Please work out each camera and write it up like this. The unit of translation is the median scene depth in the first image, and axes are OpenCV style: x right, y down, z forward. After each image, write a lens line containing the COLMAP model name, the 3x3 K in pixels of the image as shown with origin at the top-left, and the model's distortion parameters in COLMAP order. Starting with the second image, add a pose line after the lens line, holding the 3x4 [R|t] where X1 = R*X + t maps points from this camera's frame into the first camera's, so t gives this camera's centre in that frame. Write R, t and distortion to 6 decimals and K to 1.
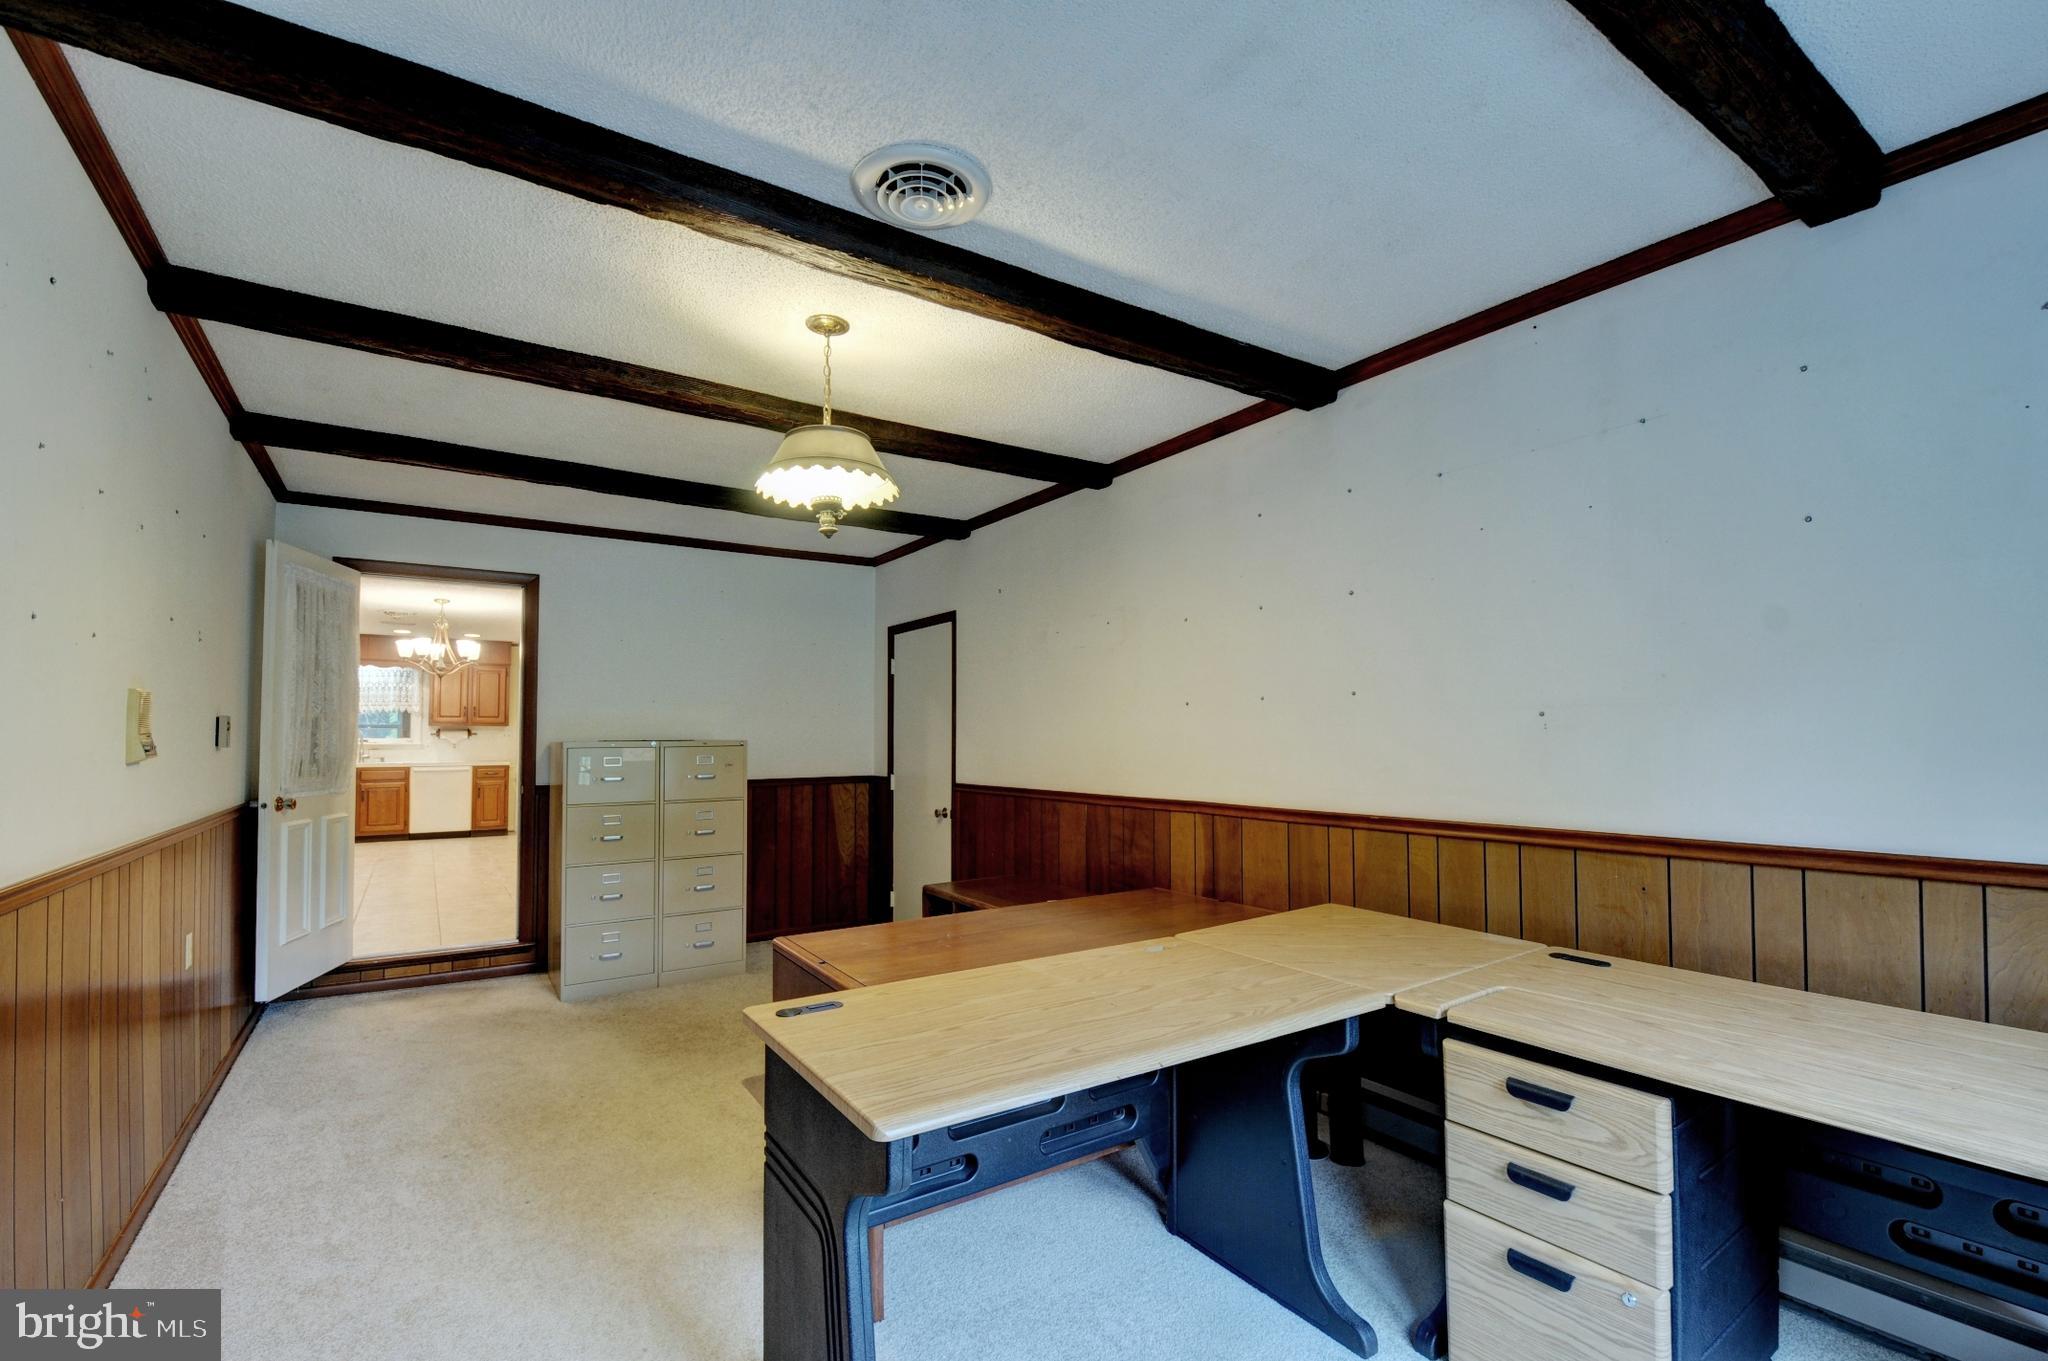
lens RADIAL K [[891.6, 0, 1030.4], [0, 891.6, 717.0], [0, 0, 1]] dist [-0.001062, -0.011258]
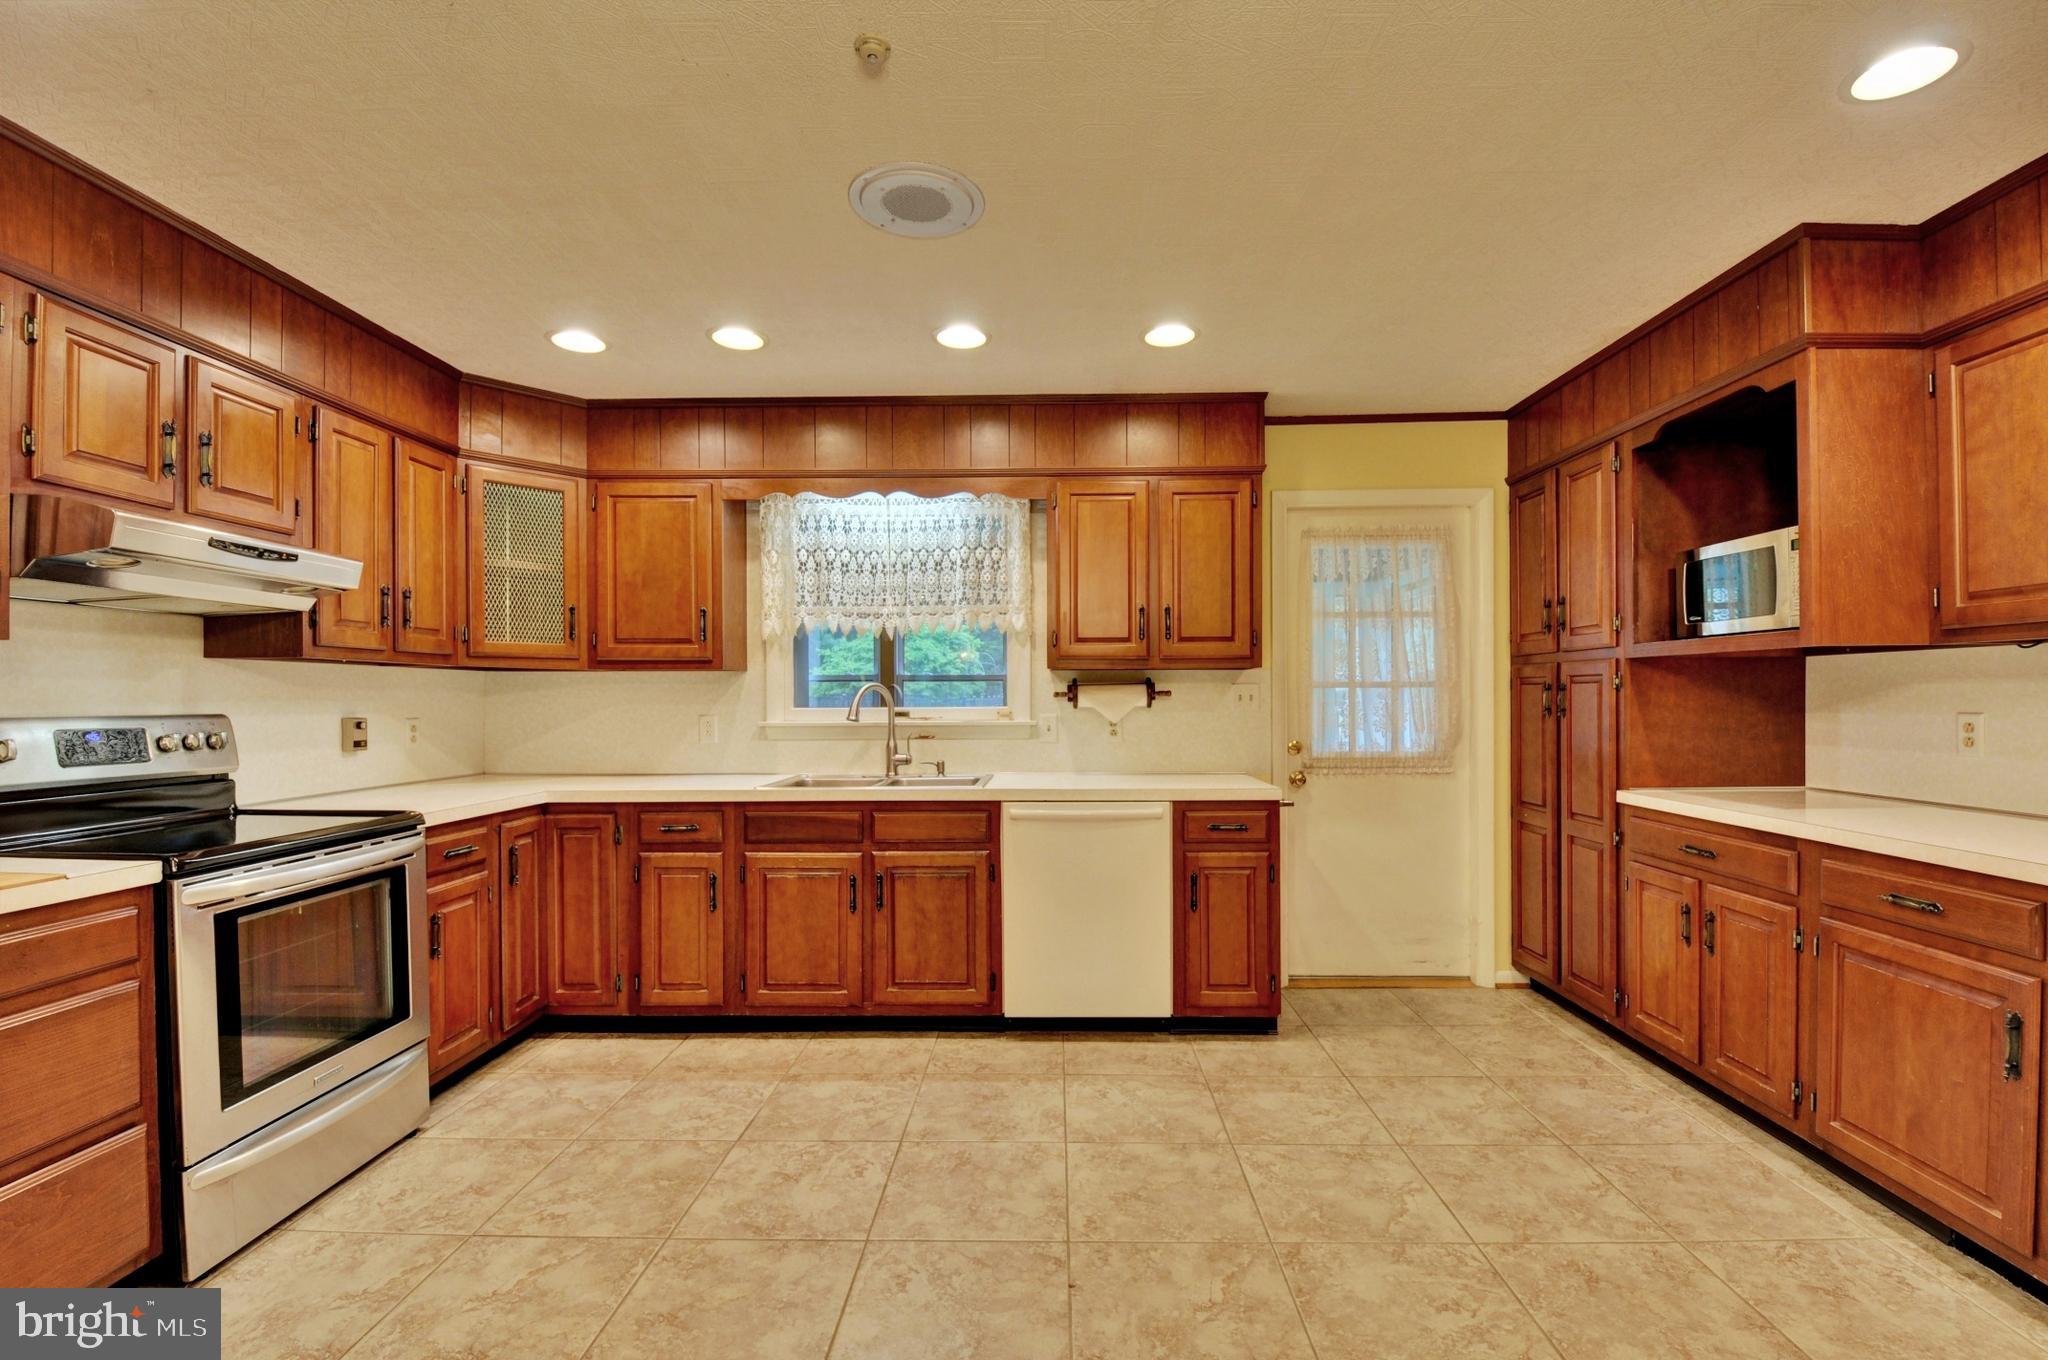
lens RADIAL K [[891.6, 0, 1038.6], [0, 891.6, 696.7], [0, 0, 1]] dist [-0.001062, -0.011258]
pose [[0.822078, -0.003852, -0.569362, -0.489479], [0.017159, 0.999691, 0.018011, 0.013770], [0.569116, -0.024576, 0.821890, 0.722708]]
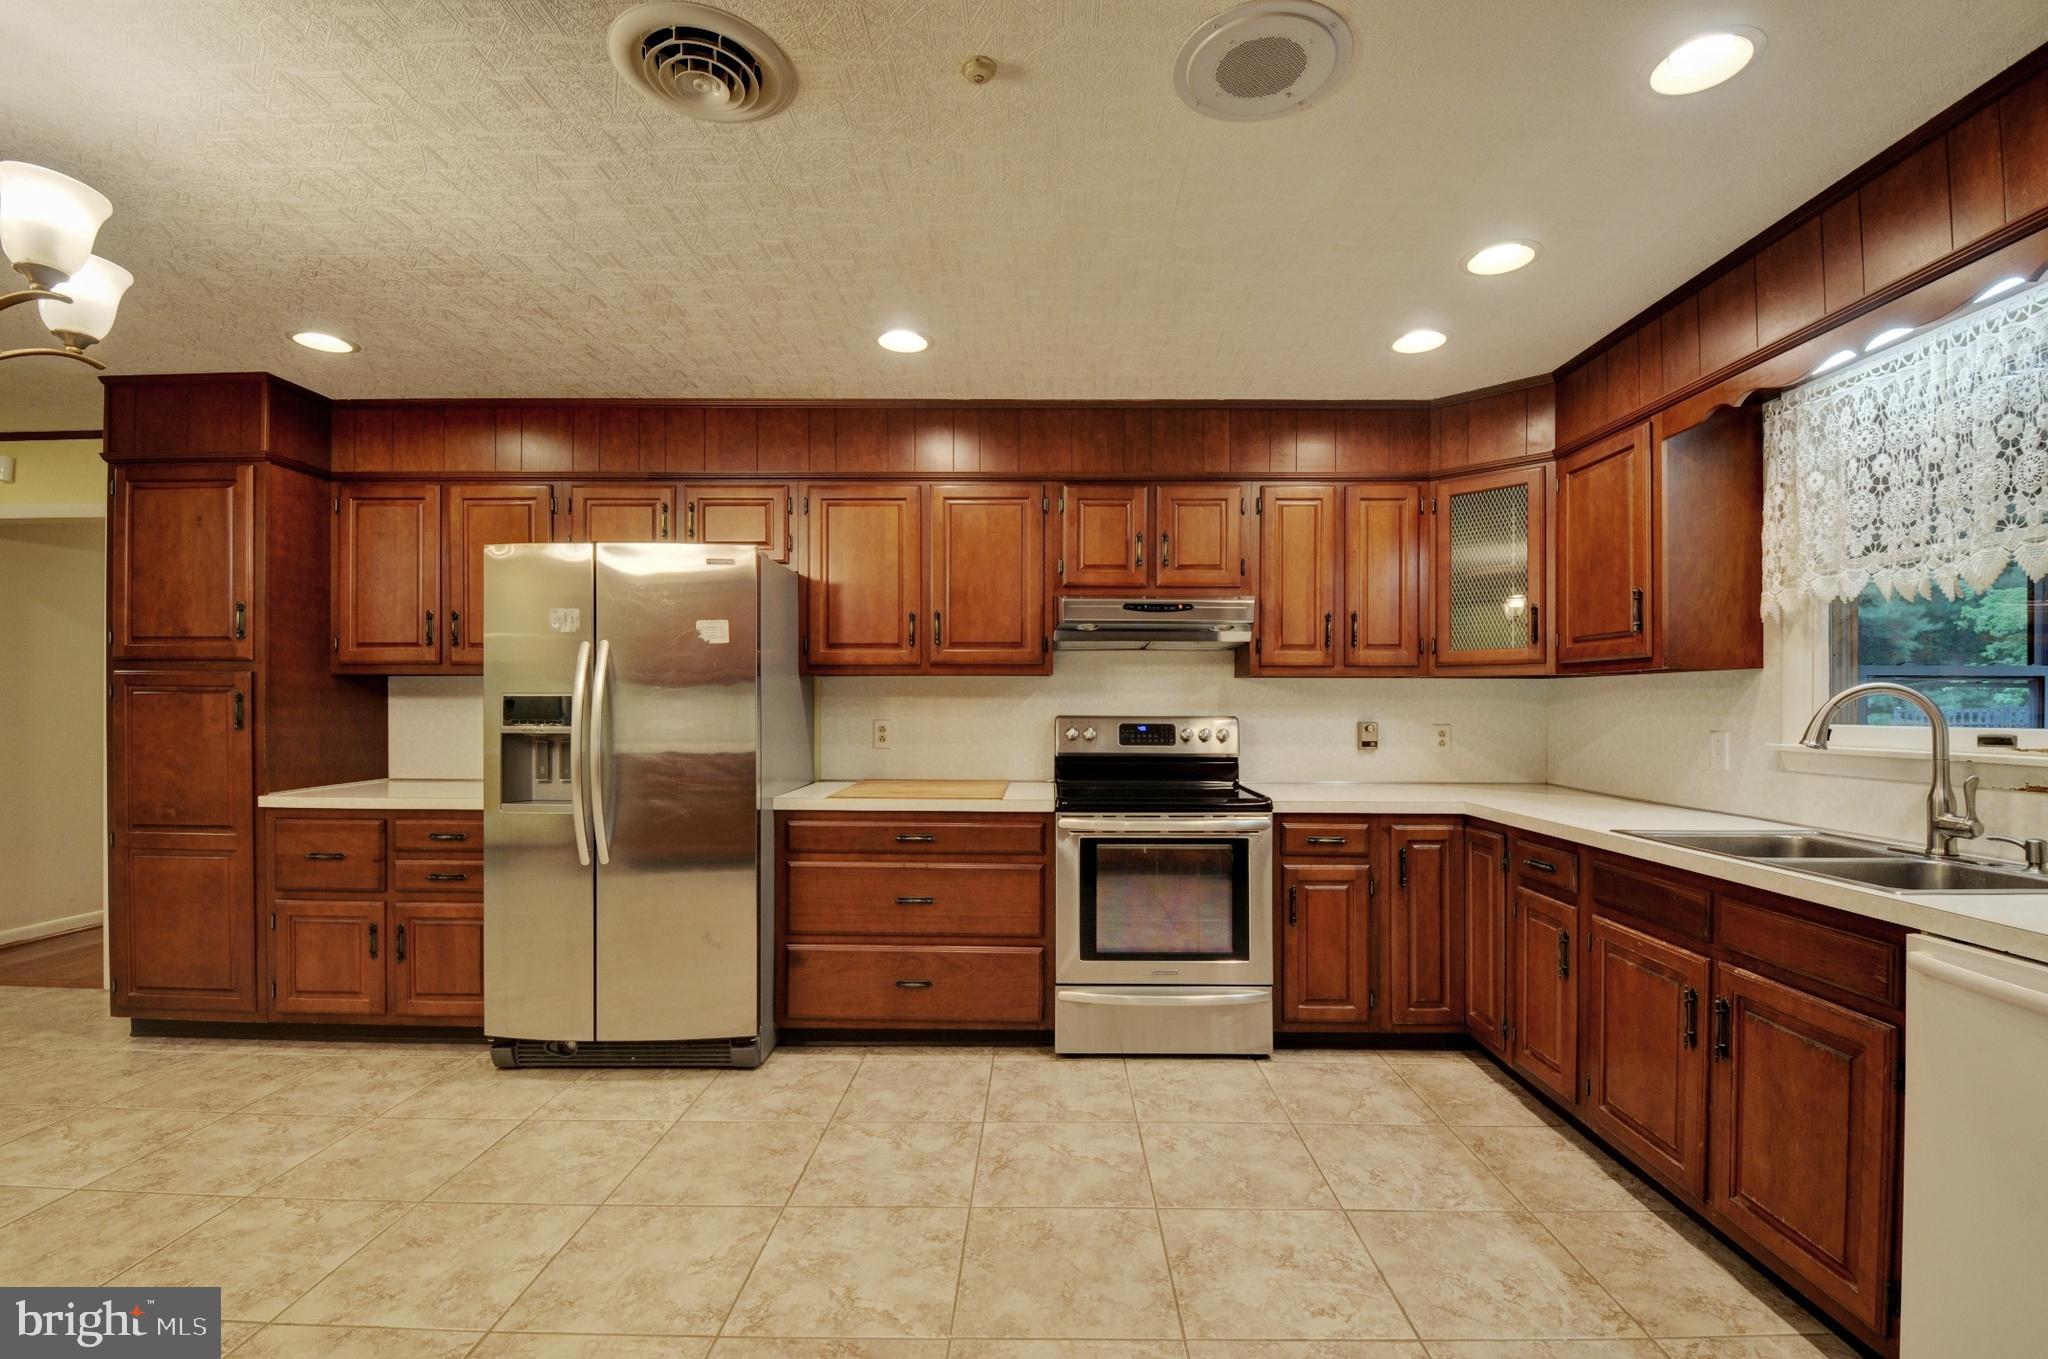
lens RADIAL K [[891.6, 0, 1049.1], [0, 891.6, 698.5], [0, 0, 1]] dist [-0.001062, -0.011258]
pose [[-0.556919, -0.008314, -0.830525, -0.478259], [0.016621, 0.999638, -0.021153, 0.017995], [0.830400, -0.025584, -0.556579, 0.924436]]
